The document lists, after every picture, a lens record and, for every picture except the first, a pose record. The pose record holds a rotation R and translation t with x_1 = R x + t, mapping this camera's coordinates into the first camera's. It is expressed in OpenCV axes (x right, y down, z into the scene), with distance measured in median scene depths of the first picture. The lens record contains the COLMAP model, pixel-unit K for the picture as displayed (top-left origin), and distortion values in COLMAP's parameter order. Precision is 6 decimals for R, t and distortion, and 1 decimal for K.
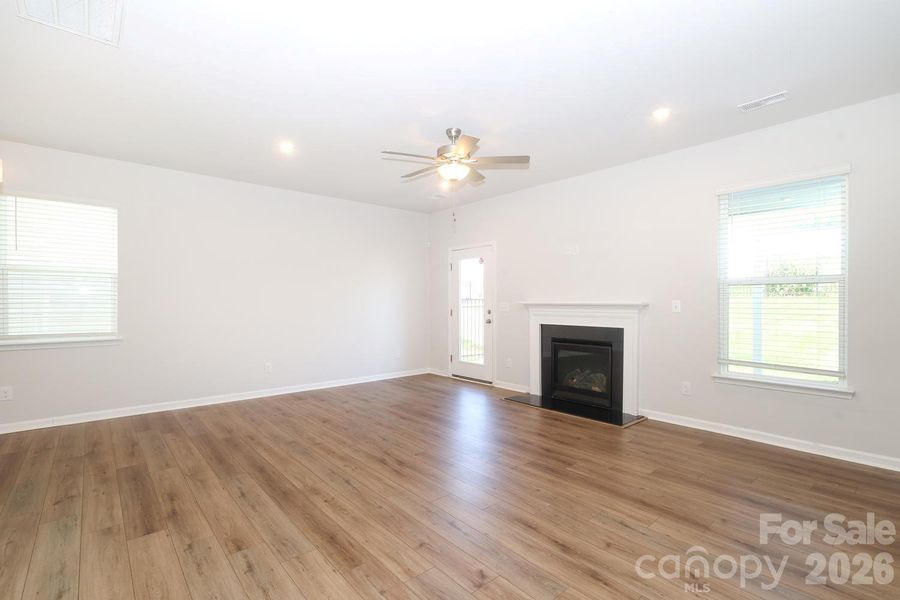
lens RADIAL K [[418.5, 0, 443.0], [0, 418.5, 306.1], [0, 0, 1]] dist [-0.001897, 0.002479]
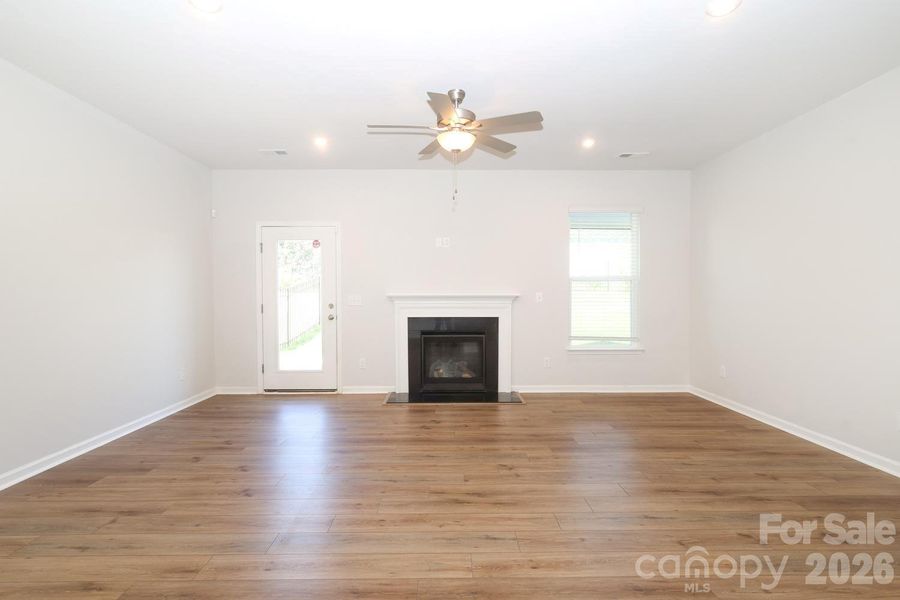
lens RADIAL K [[418.5, 0, 451.6], [0, 418.5, 312.6], [0, 0, 1]] dist [-0.001897, 0.002479]
pose [[0.639224, -0.035186, 0.768215, -0.664537], [0.010222, 0.999253, 0.037262, -0.003829], [-0.768953, -0.015966, 0.639106, 0.478220]]
